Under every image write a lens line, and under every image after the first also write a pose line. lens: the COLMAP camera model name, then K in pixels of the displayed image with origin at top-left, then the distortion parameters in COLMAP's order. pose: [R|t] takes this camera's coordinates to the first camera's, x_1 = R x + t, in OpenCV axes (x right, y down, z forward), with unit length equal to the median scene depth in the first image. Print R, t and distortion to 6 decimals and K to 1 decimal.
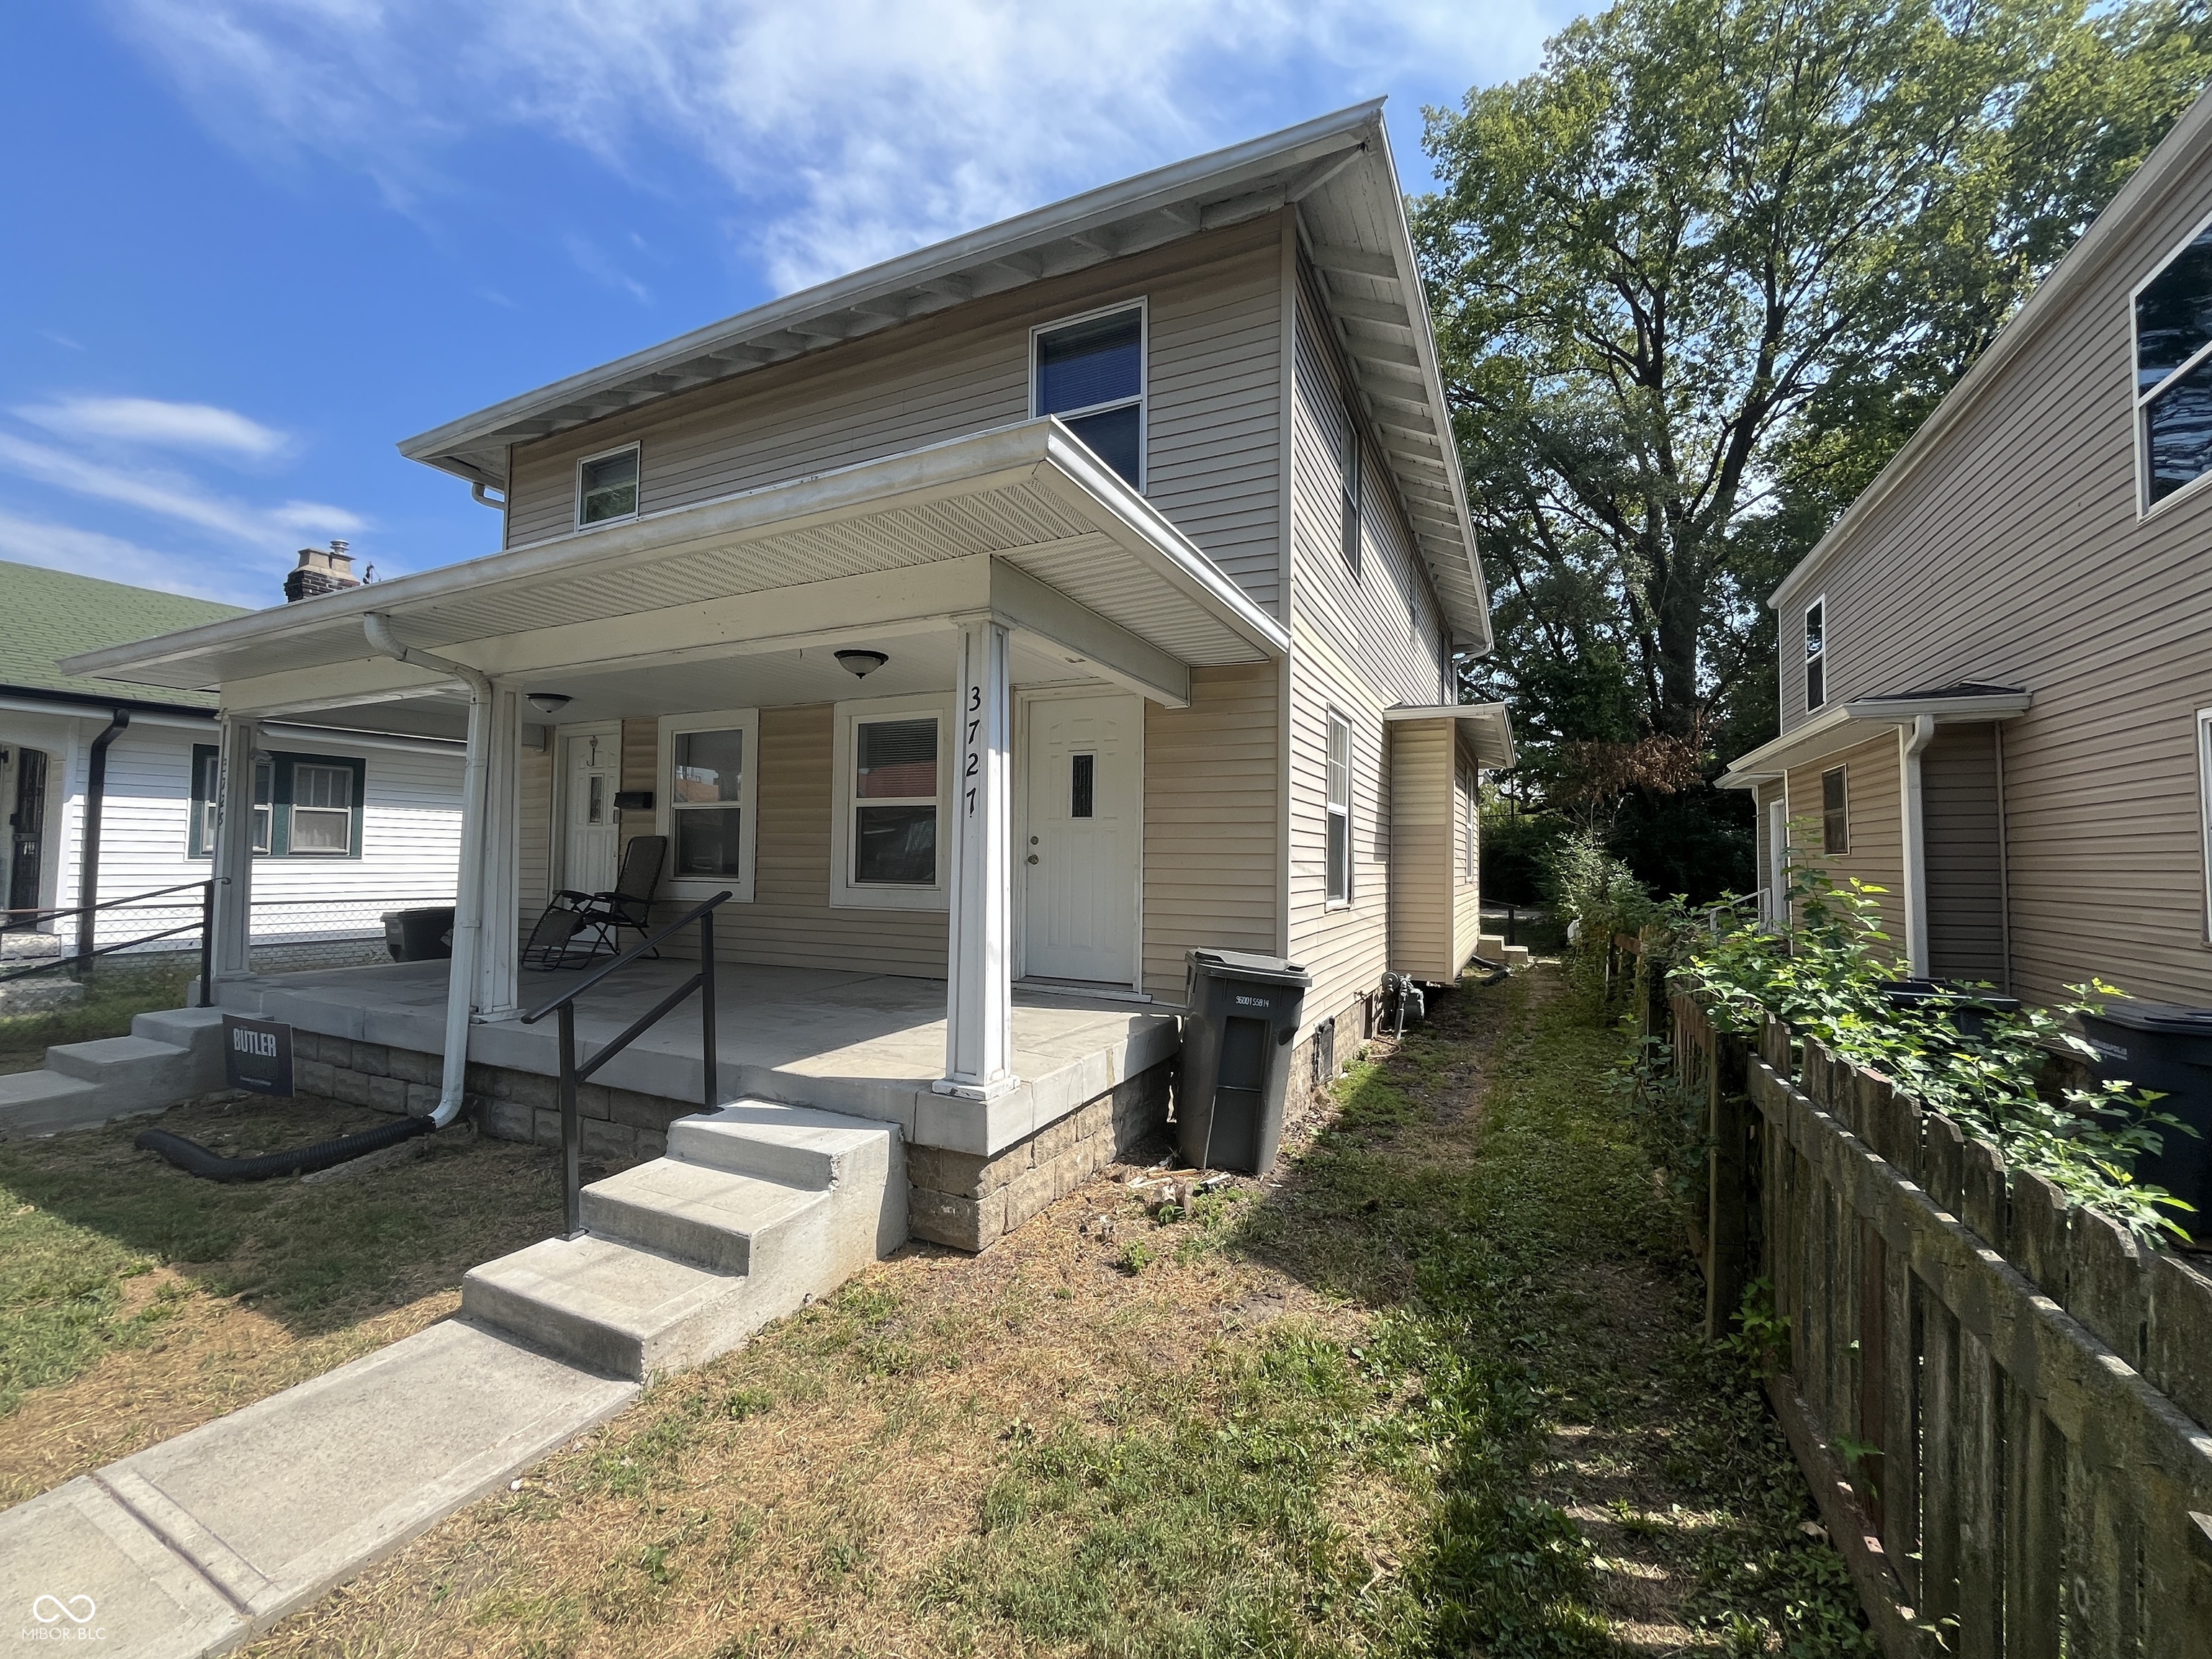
lens RADIAL K [[899.1, 0, 1100.5], [0, 899.1, 826.6], [0, 0, 1]] dist [-0.004247, -0.000740]
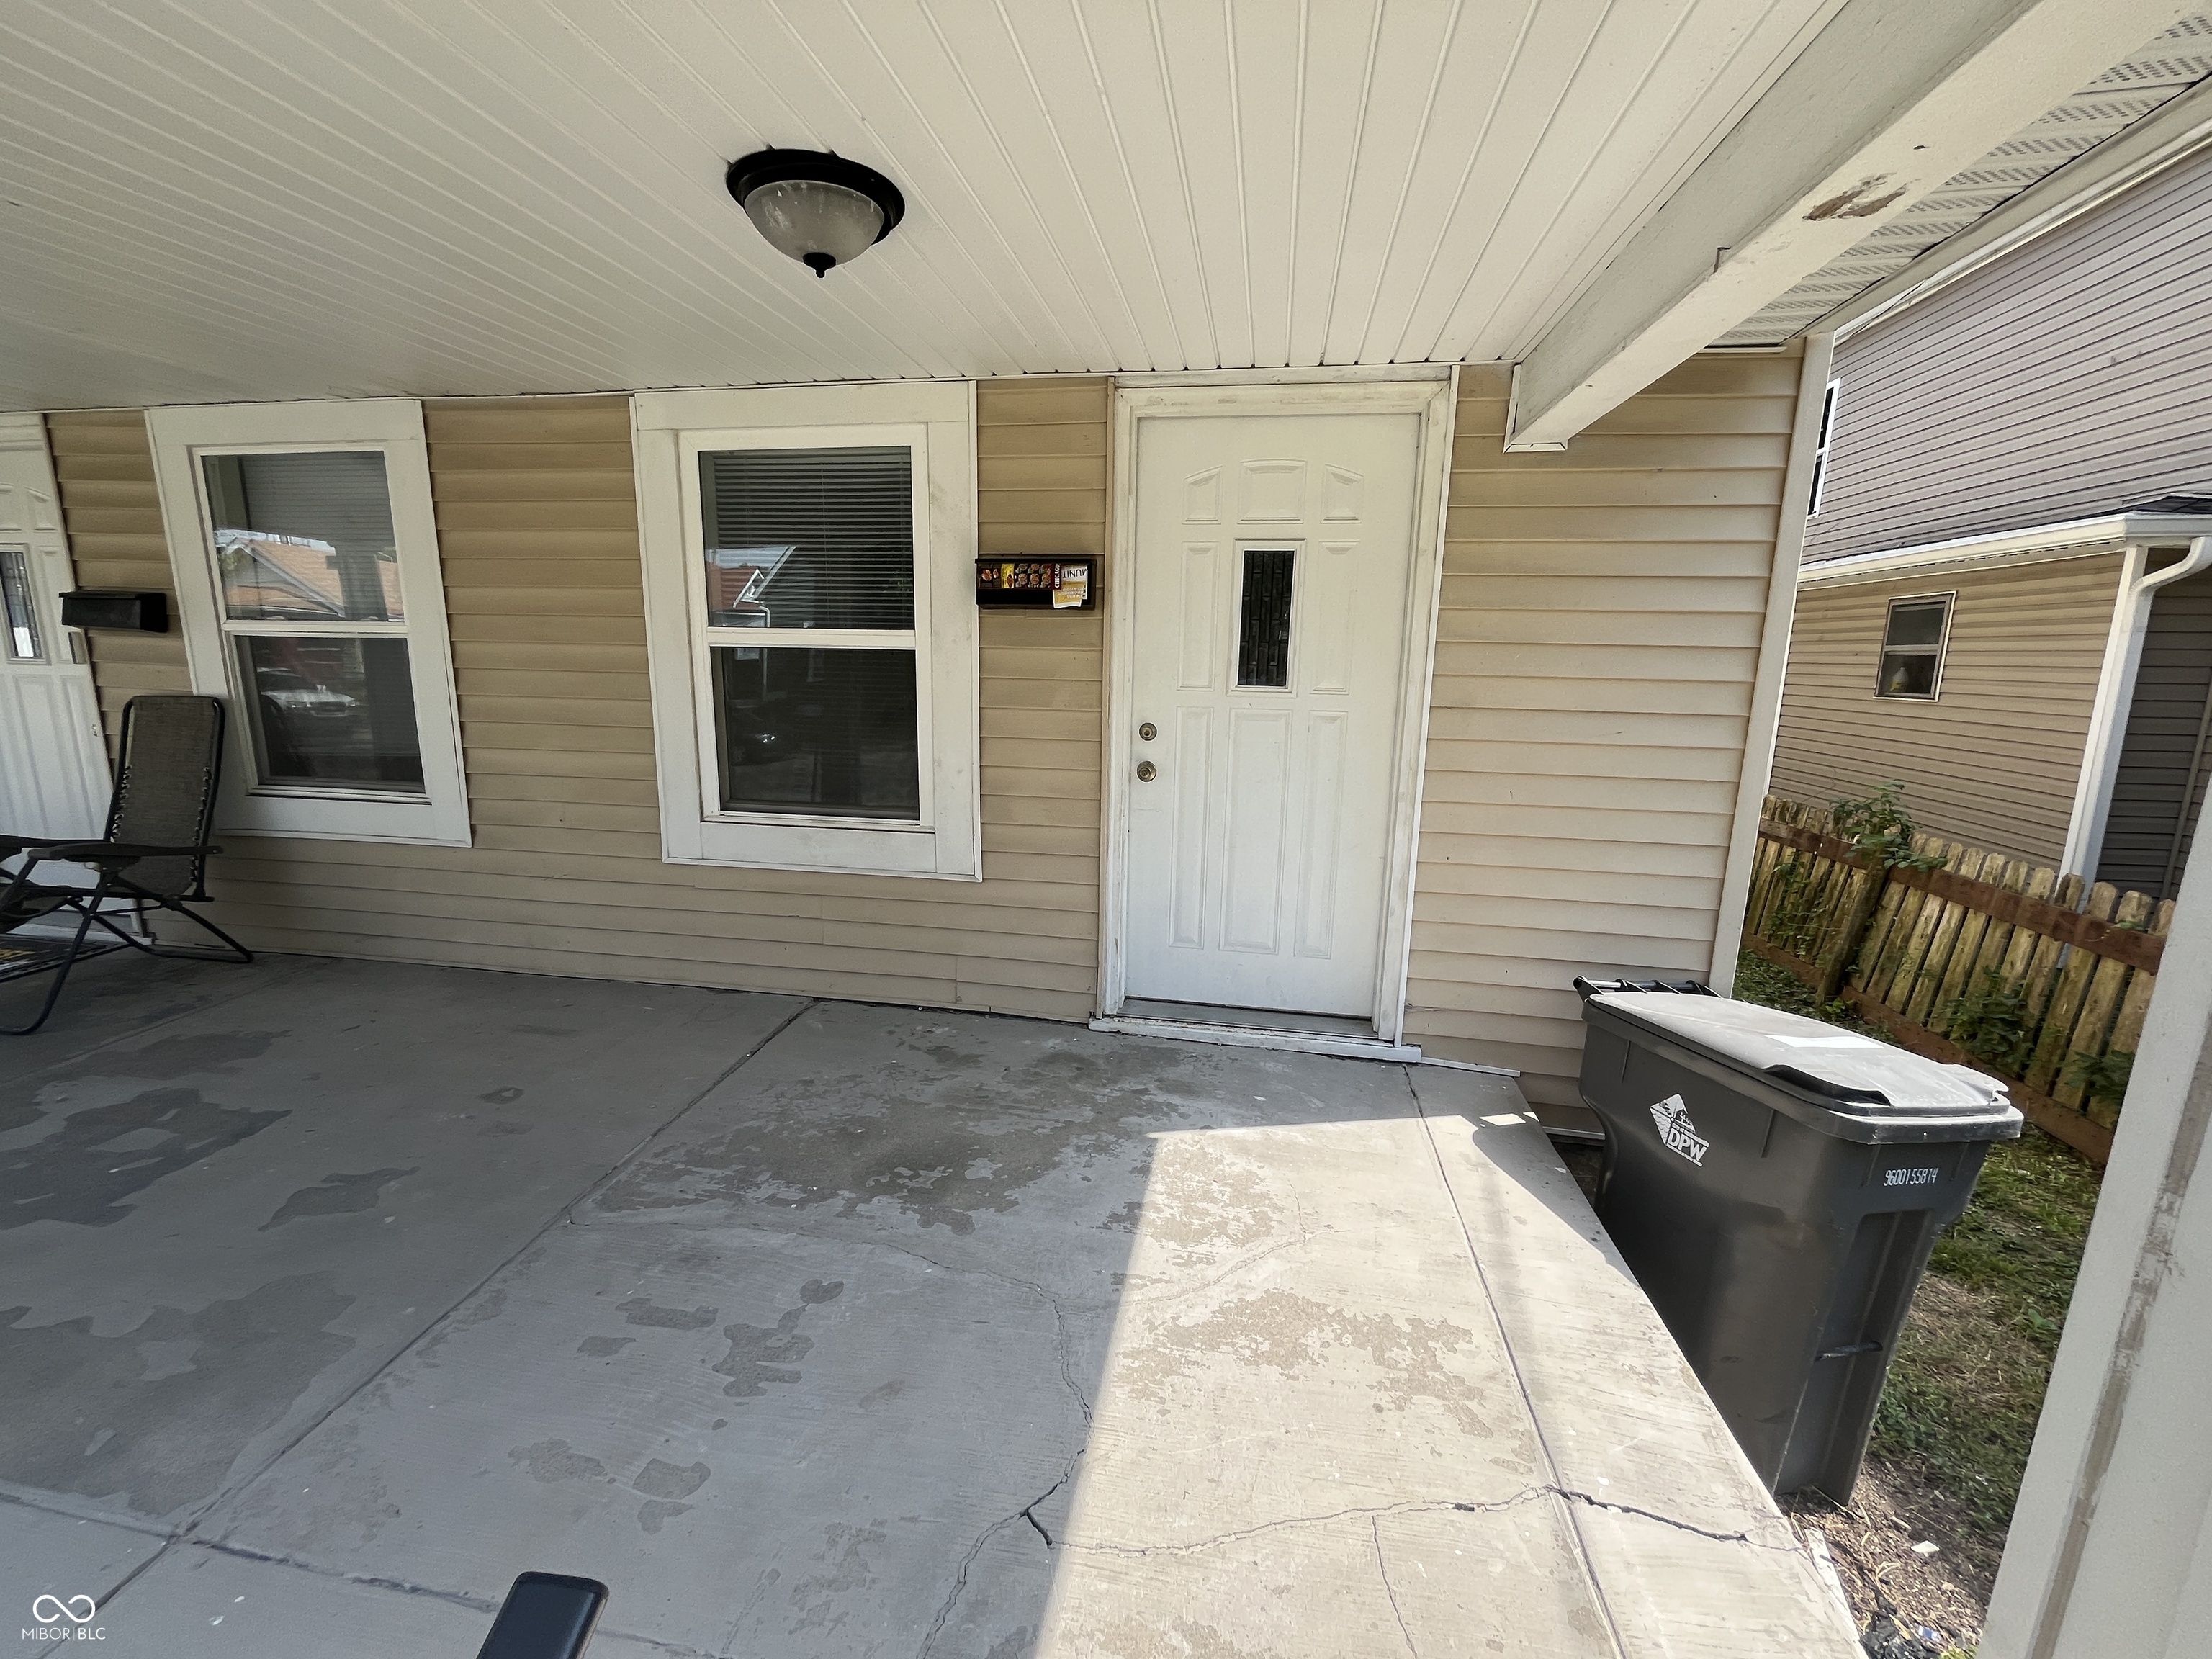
lens RADIAL K [[899.1, 0, 1103.6], [0, 899.1, 830.9], [0, 0, 1]] dist [-0.004247, -0.000740]
pose [[0.960408, -0.047401, 0.274534, -0.191095], [-0.017487, 0.973220, 0.229210, -0.035232], [-0.278047, -0.224936, 0.933860, 0.457023]]
